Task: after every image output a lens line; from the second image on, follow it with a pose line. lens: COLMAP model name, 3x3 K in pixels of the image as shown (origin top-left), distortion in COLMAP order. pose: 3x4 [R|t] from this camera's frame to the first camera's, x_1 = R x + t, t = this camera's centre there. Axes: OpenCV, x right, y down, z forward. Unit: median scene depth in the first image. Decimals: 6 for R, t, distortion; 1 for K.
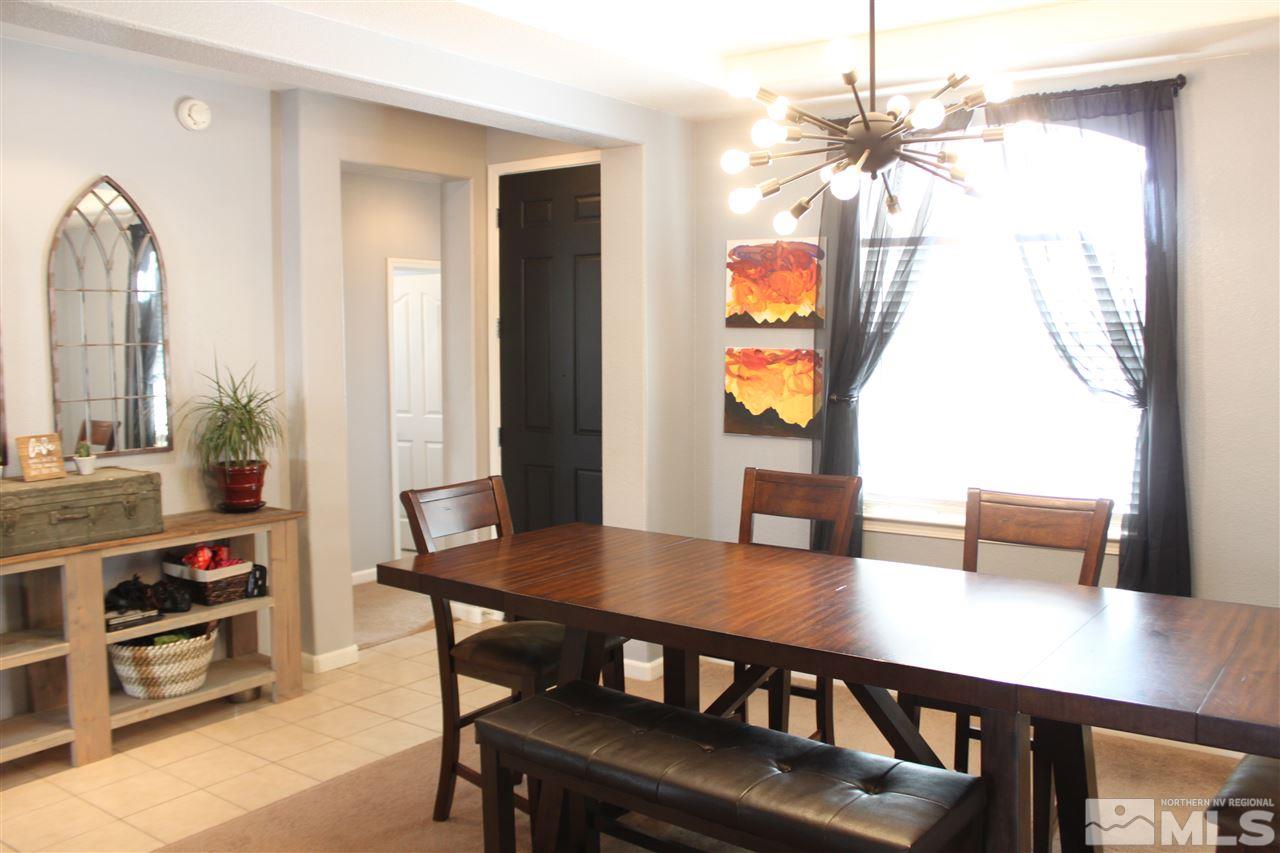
lens RADIAL K [[1089.6, 0, 637.3], [0, 1089.6, 423.7], [0, 0, 1]] dist [-0.151973, 0.108400]
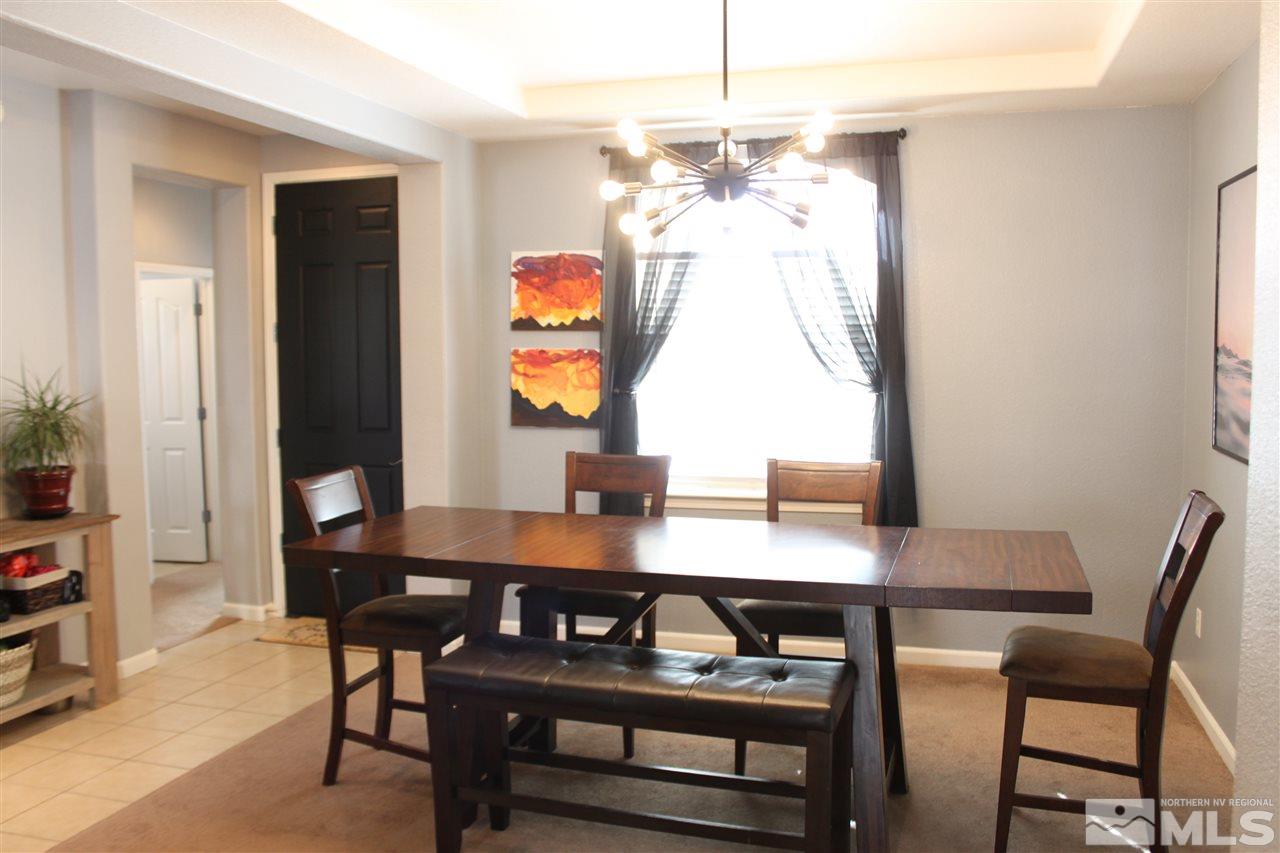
lens RADIAL K [[1089.6, 0, 644.9], [0, 1089.6, 426.5], [0, 0, 1]] dist [-0.151973, 0.108400]
pose [[0.942946, -0.027211, 0.331831, -0.174571], [0.028951, 0.999581, -0.000302, 0.014518], [-0.331684, 0.009891, 0.943339, -0.093823]]
